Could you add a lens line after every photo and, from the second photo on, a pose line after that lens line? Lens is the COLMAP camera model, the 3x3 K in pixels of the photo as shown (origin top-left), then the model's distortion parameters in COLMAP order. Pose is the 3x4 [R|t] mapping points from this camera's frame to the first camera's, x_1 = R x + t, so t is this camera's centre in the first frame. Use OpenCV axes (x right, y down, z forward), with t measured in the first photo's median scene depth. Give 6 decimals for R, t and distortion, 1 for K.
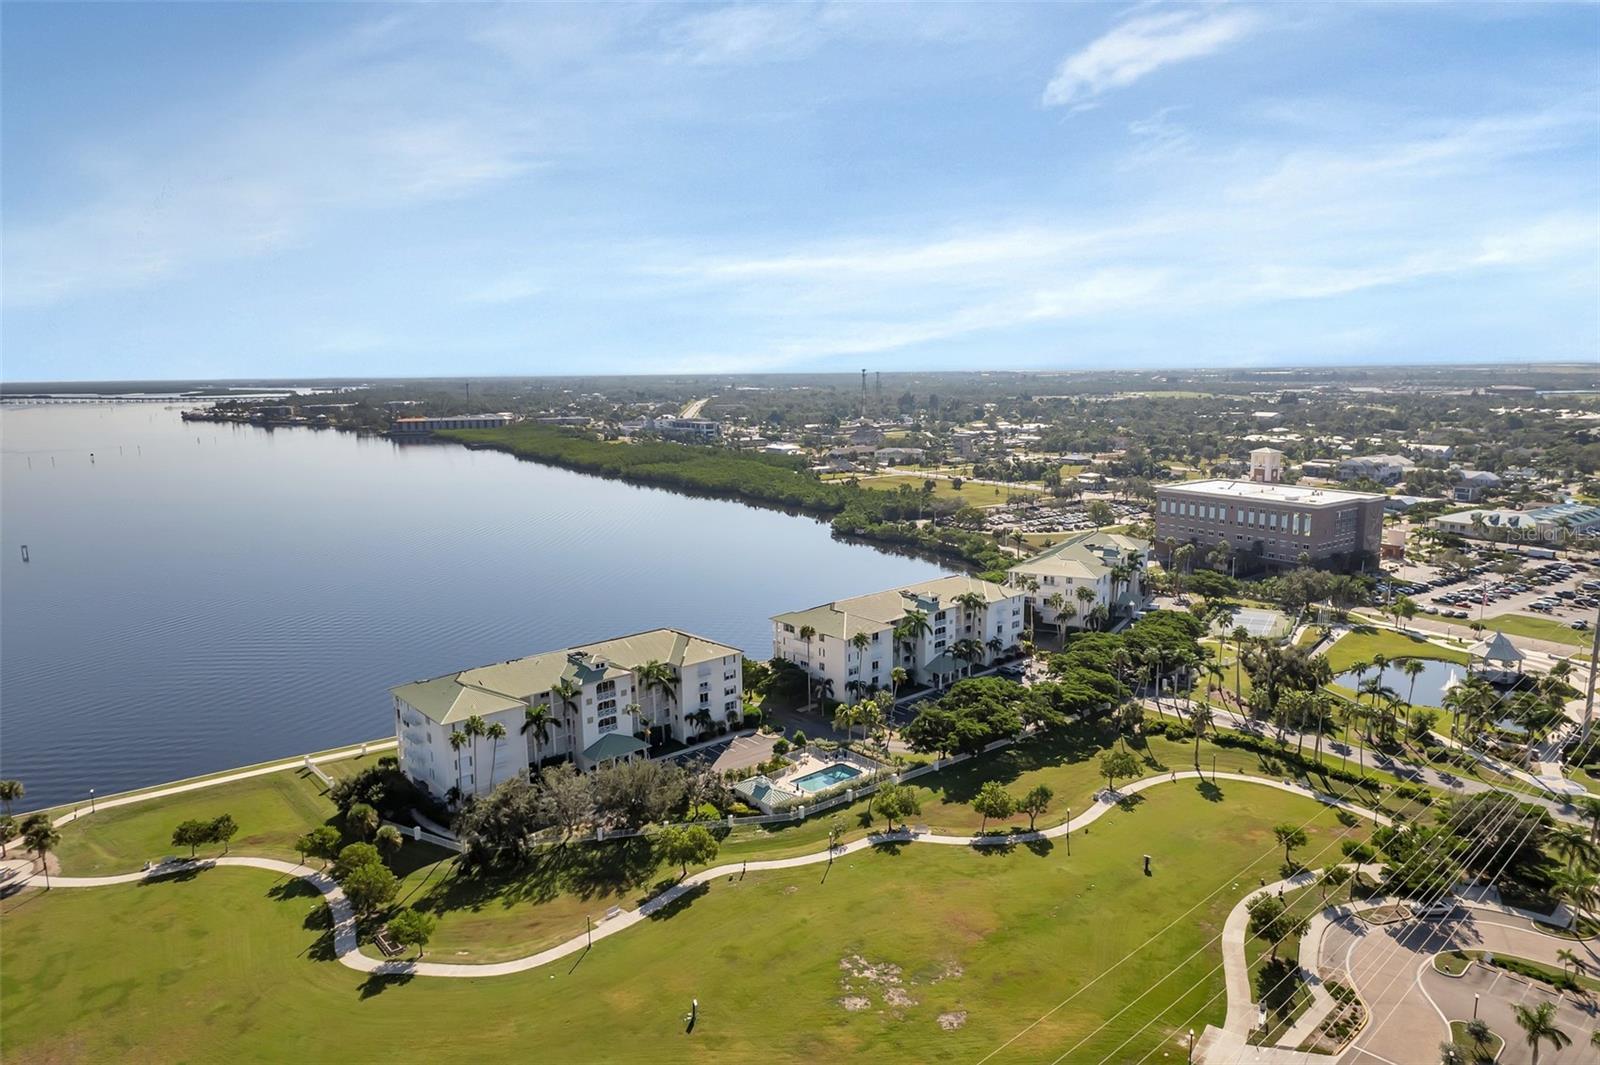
lens RADIAL K [[1019.7, 0, 802.8], [0, 1019.7, 538.7], [0, 0, 1]] dist [-0.073085, 0.066381]
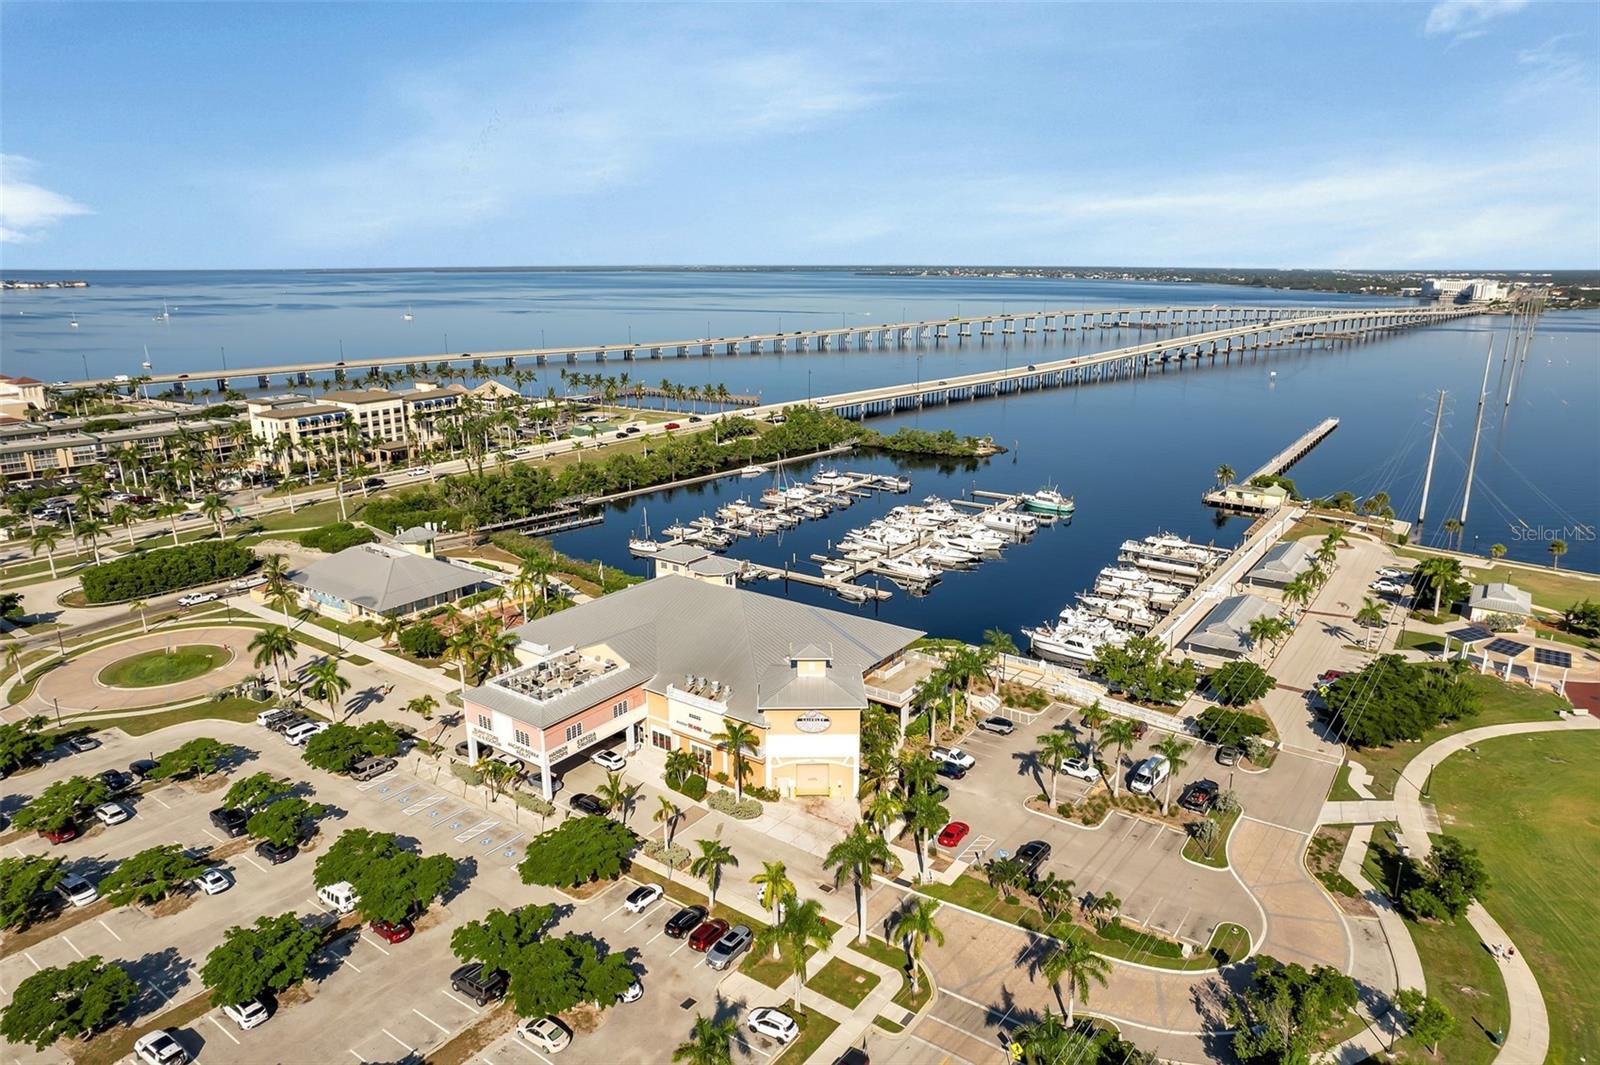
lens RADIAL K [[1019.7, 0, 802.8], [0, 1019.7, 538.7], [0, 0, 1]] dist [-0.073085, 0.066381]
pose [[-0.977516, 0.069013, -0.199249, 0.310245], [-0.022320, 0.905751, 0.423222, -0.048952], [0.209677, 0.418154, -0.883845, 0.417345]]
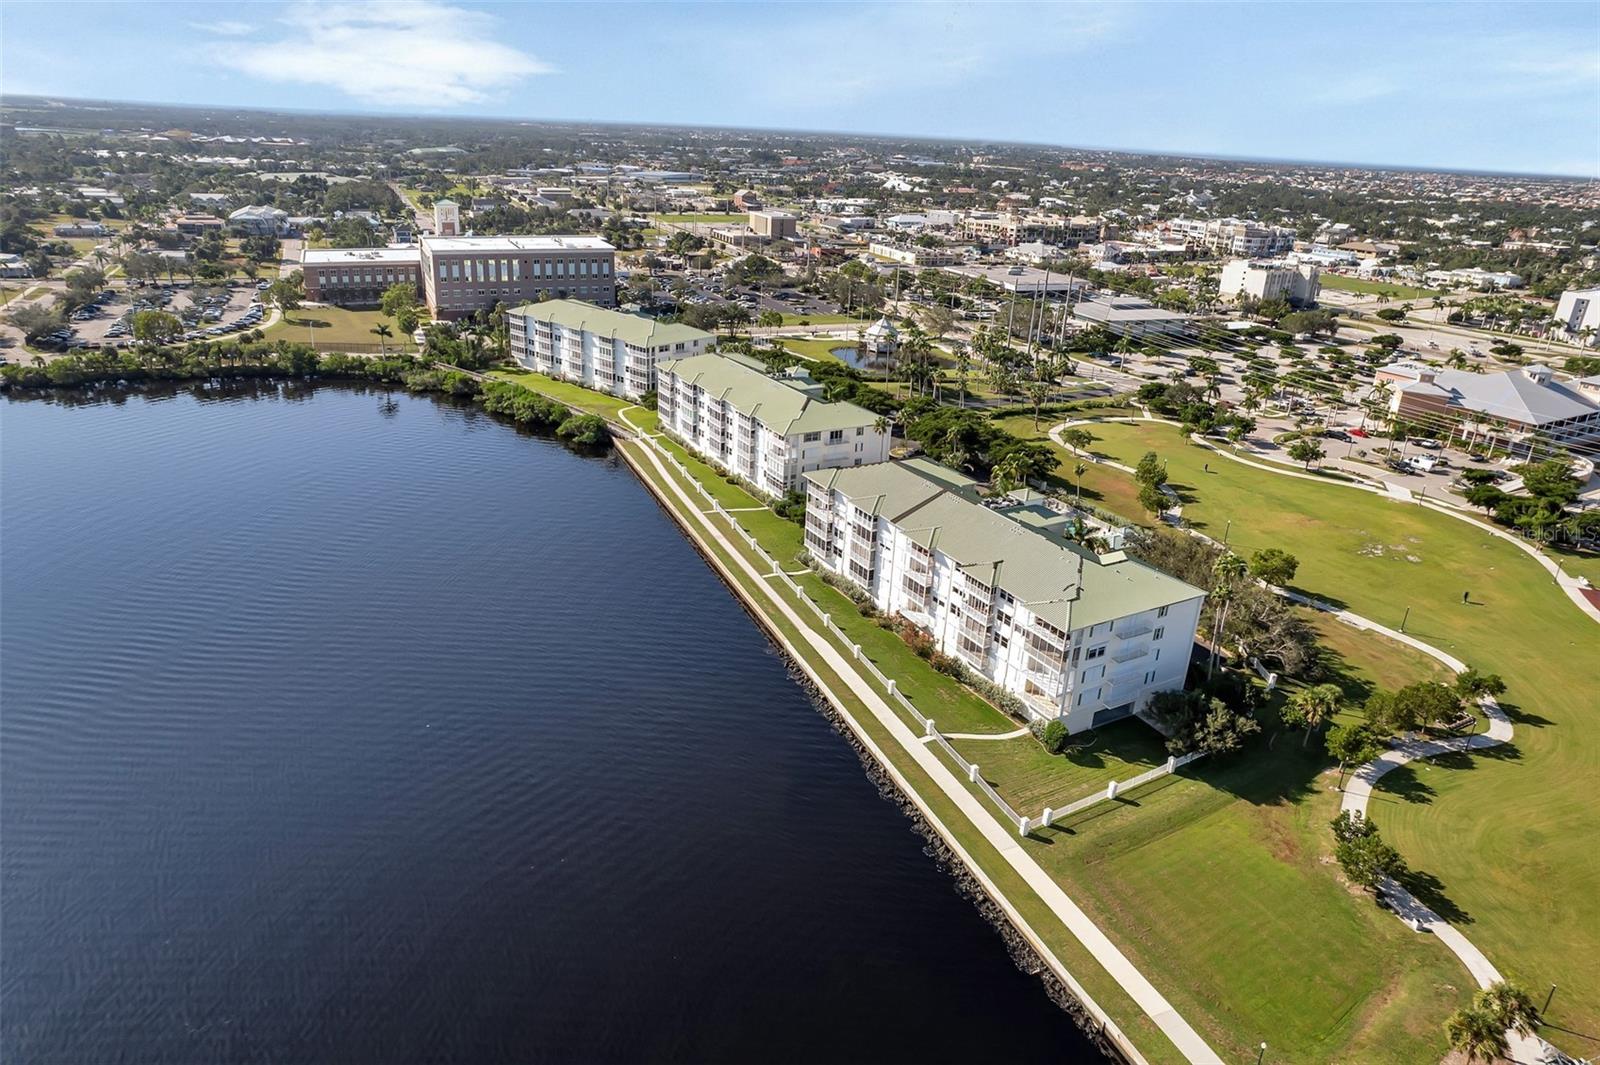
lens RADIAL K [[1027.3, 0, 803.8], [0, 1027.3, 531.9], [0, 0, 1]] dist [-0.094356, 0.090822]
pose [[0.189606, -0.345356, 0.919119, -0.435408], [0.119638, 0.937250, 0.327489, -0.062379], [-0.974544, 0.047868, 0.219026, 0.432195]]
